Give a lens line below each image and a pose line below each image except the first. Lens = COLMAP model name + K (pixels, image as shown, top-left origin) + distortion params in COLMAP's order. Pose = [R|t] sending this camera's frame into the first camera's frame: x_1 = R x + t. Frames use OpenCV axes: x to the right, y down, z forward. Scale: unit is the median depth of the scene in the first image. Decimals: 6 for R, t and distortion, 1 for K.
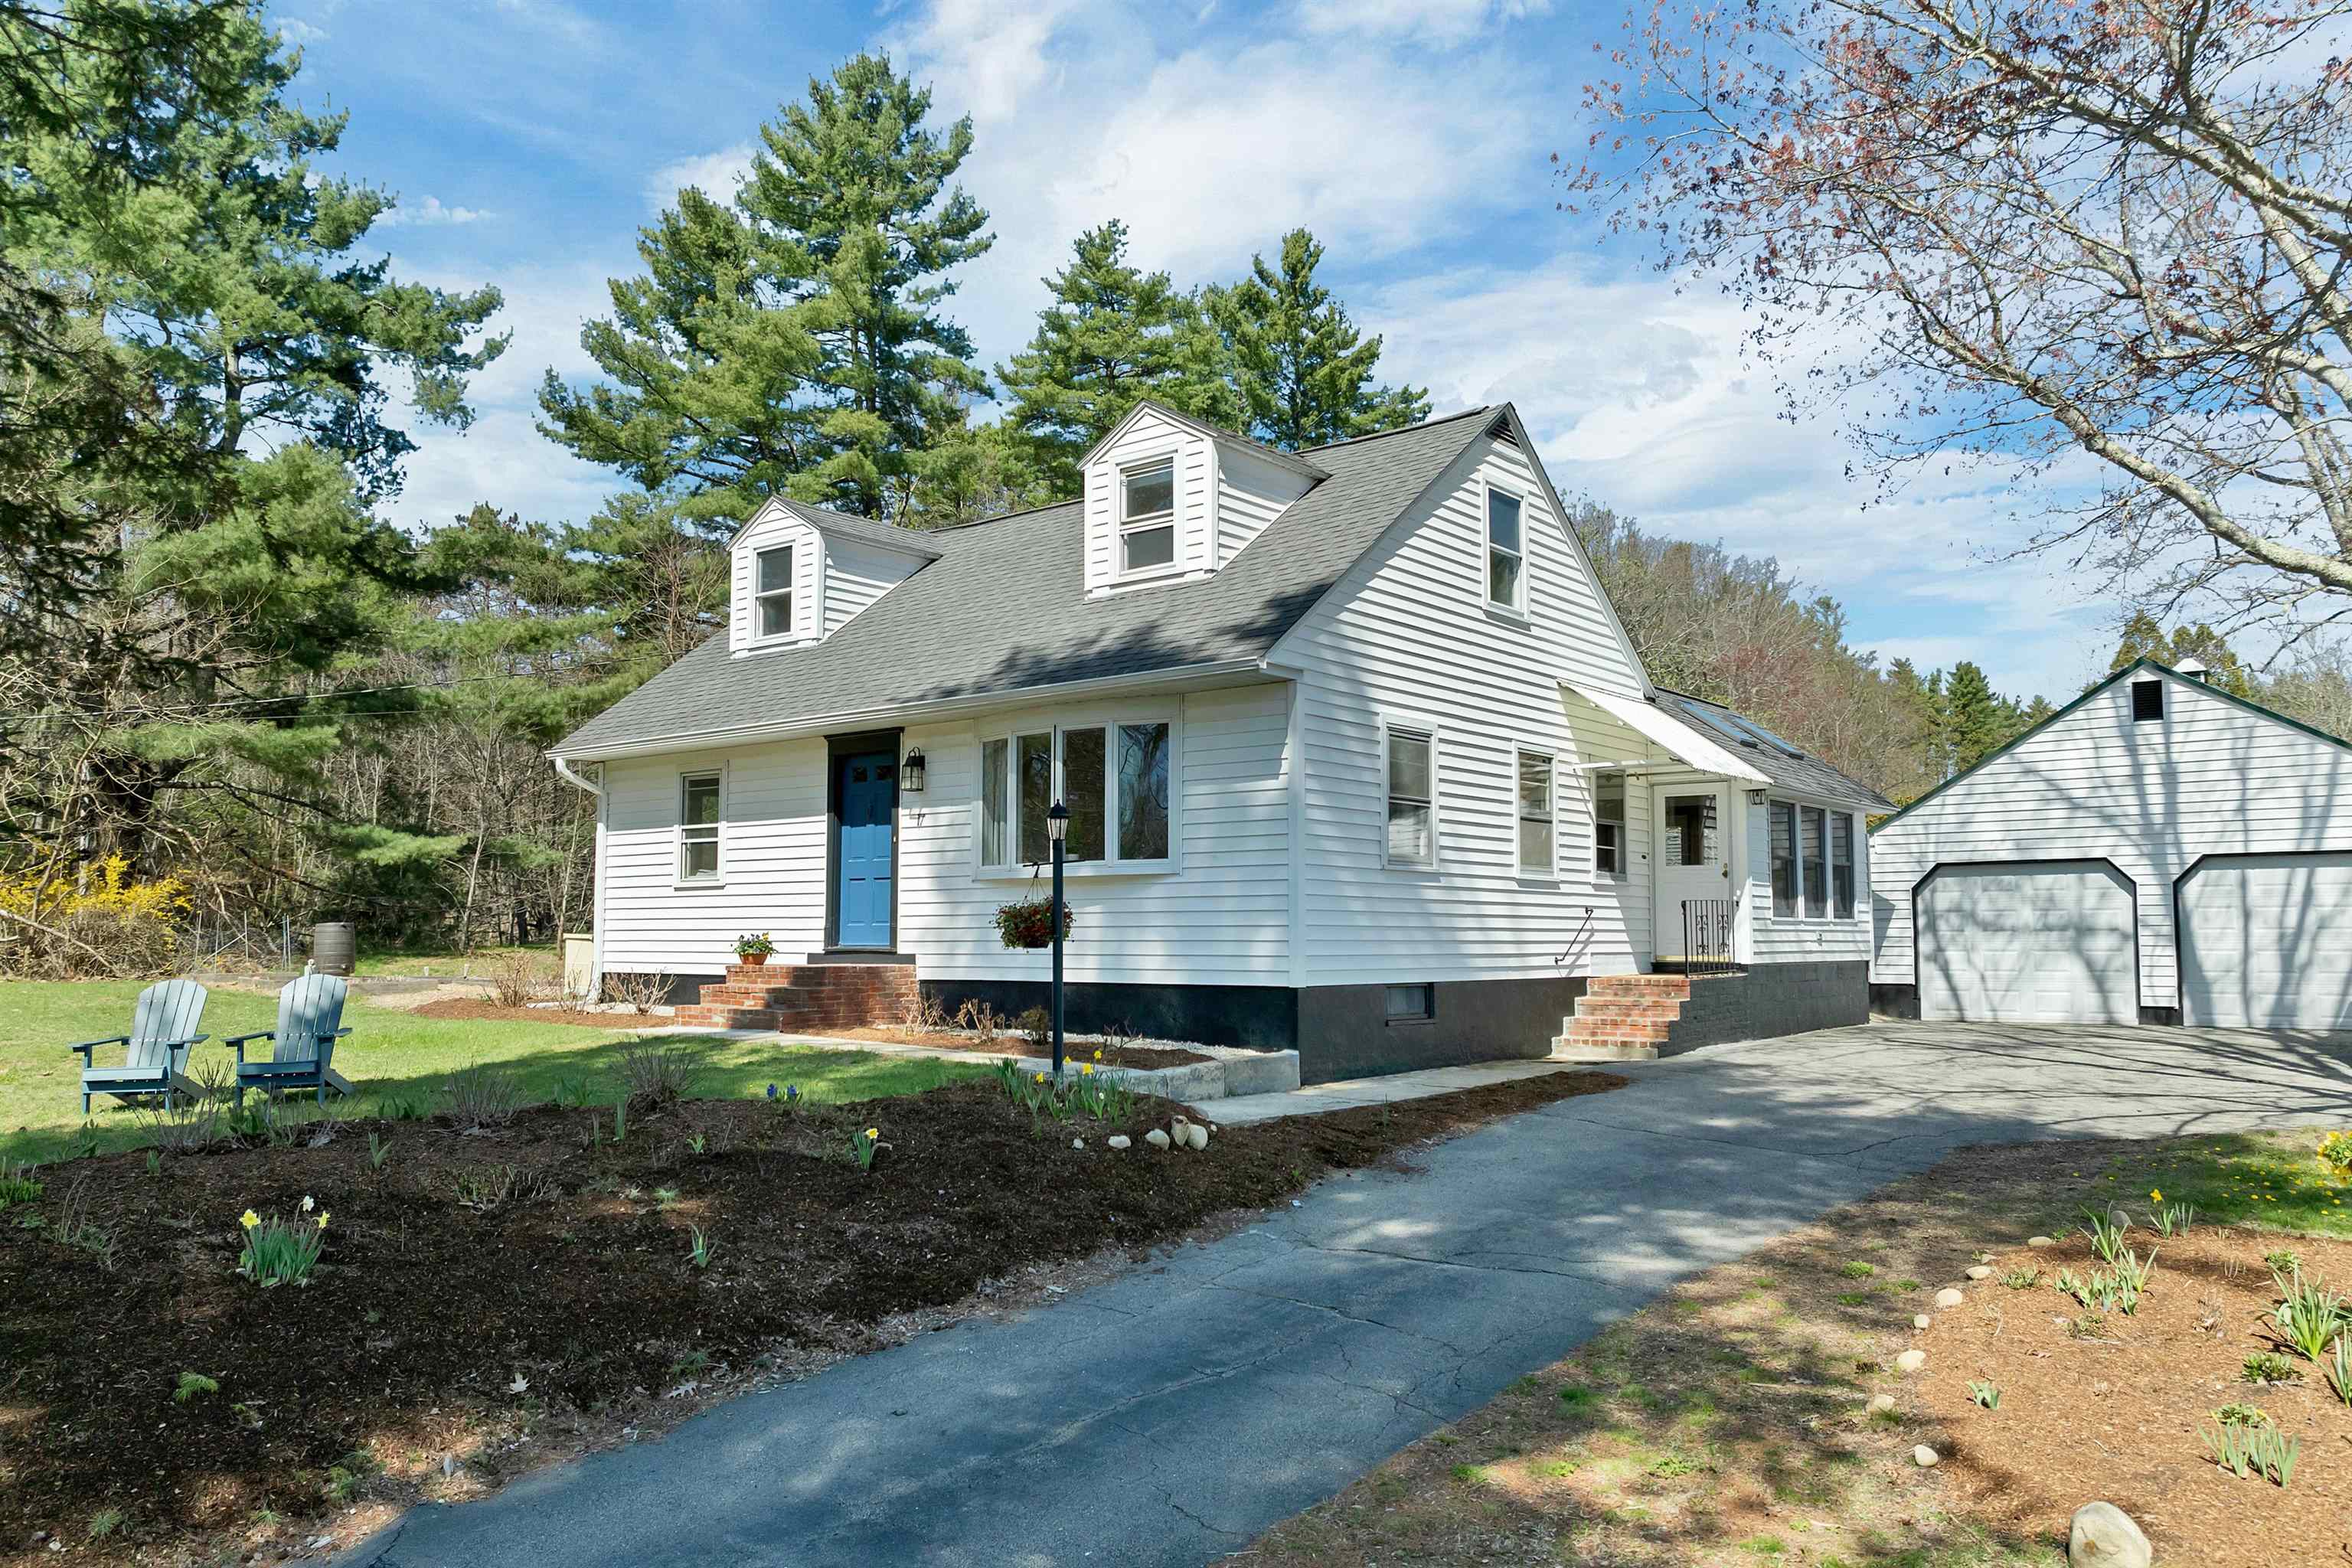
lens RADIAL K [[1704.7, 0, 1182.4], [0, 1704.7, 813.6], [0, 0, 1]] dist [-0.034212, 0.003885]
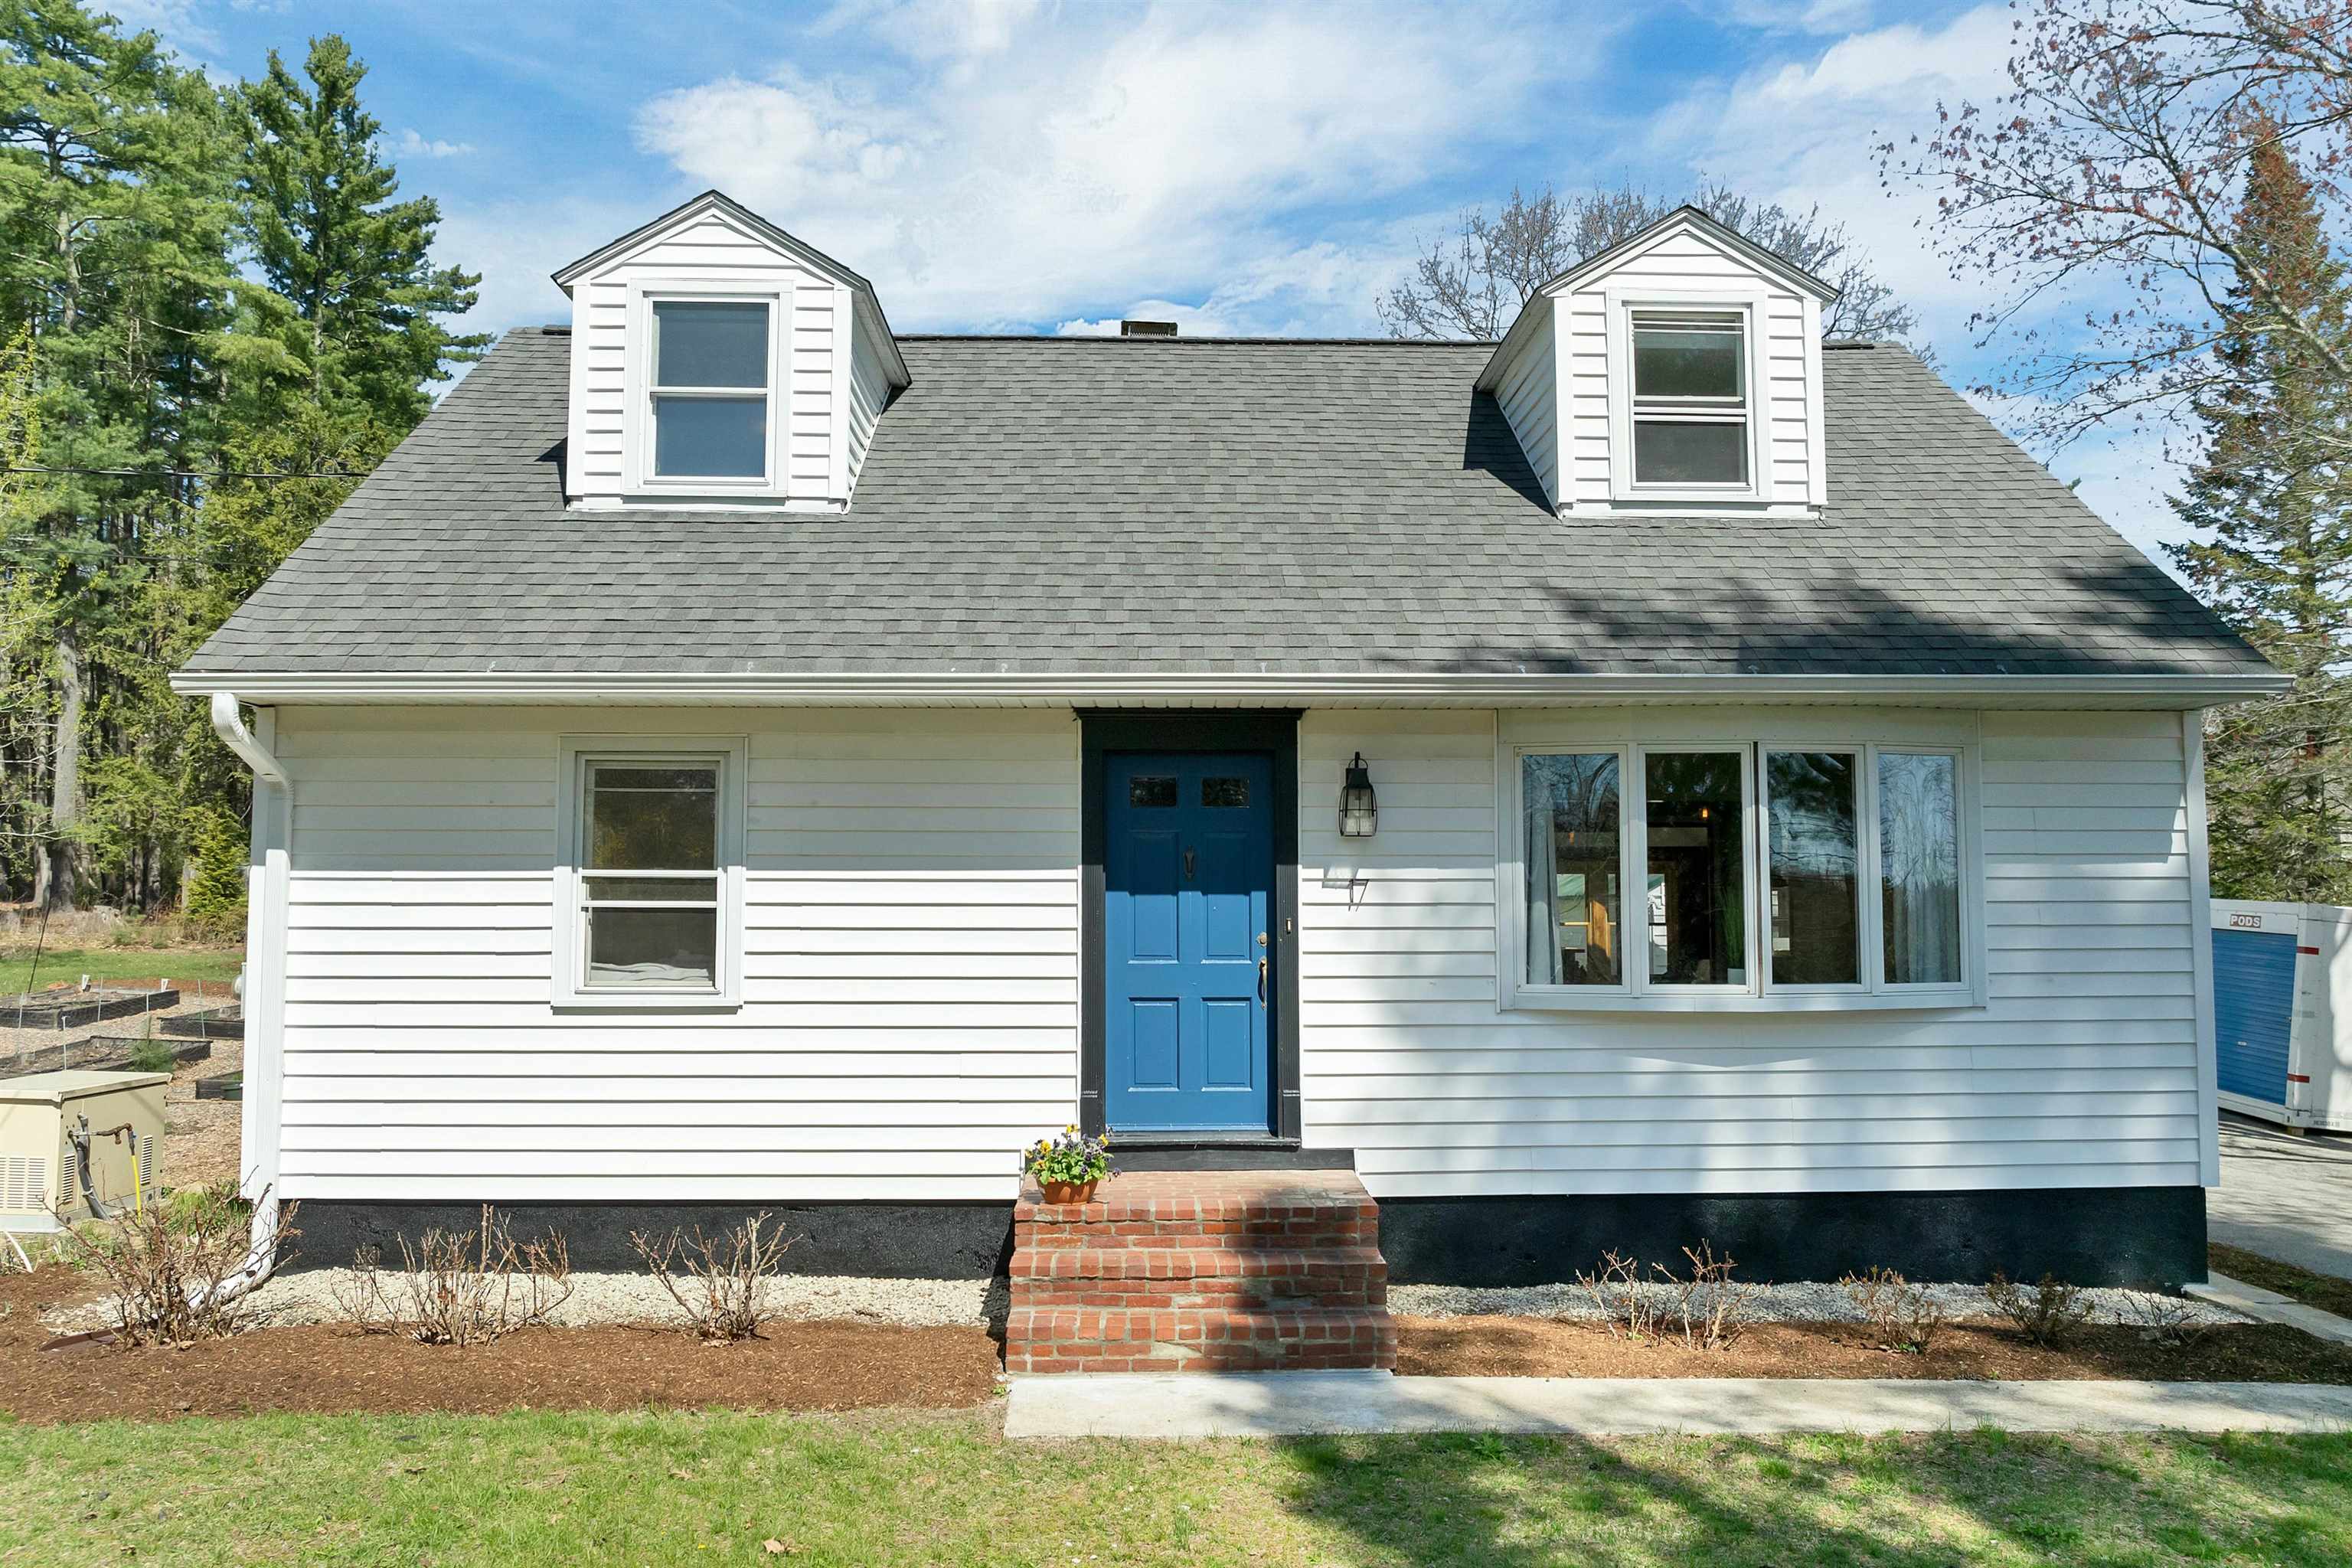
lens RADIAL K [[1704.7, 0, 1182.4], [0, 1704.7, 813.6], [0, 0, 1]] dist [-0.034212, 0.003885]
pose [[0.761840, 0.036305, 0.646747, -0.527091], [-0.047777, 0.998858, 0.000207, -0.017365], [-0.646001, -0.031057, 0.762705, 0.626779]]
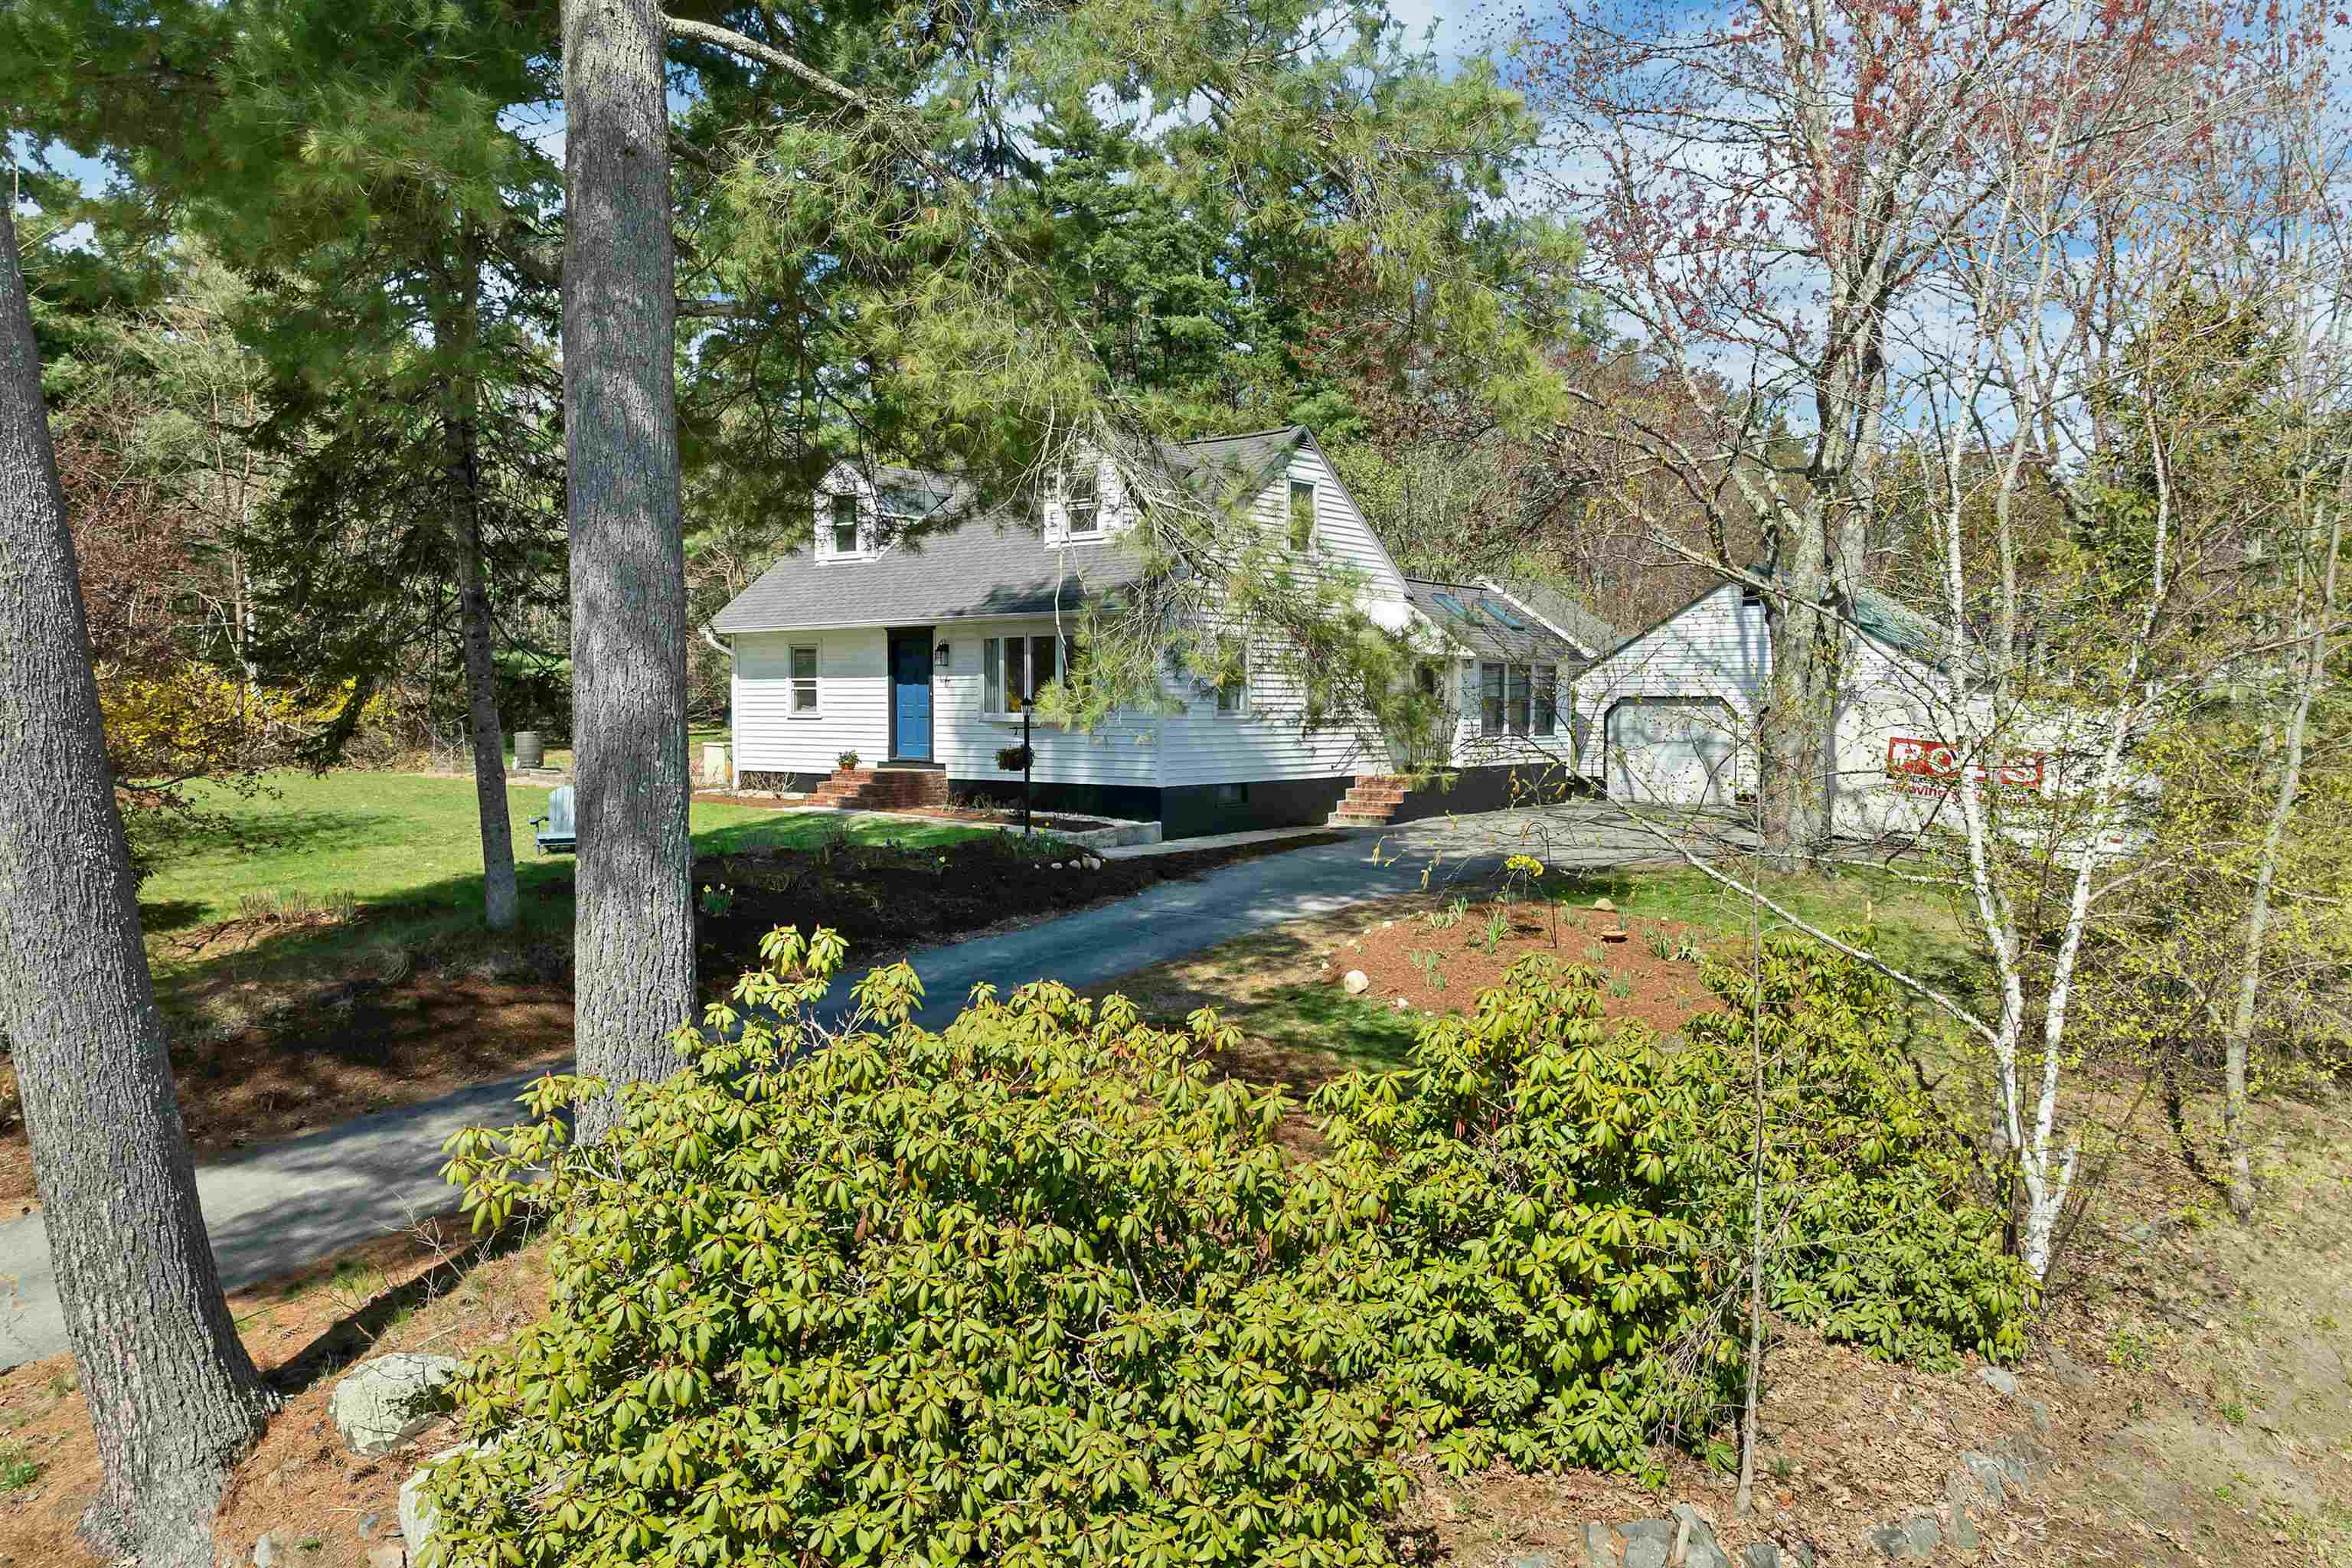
lens RADIAL K [[1704.7, 0, 1182.4], [0, 1704.7, 813.6], [0, 0, 1]] dist [-0.034212, 0.003885]
pose [[0.999959, 0.001387, 0.008907, 0.060860], [-0.002601, 0.990460, 0.137773, -0.098405], [-0.008631, -0.137790, 0.990424, -0.657484]]
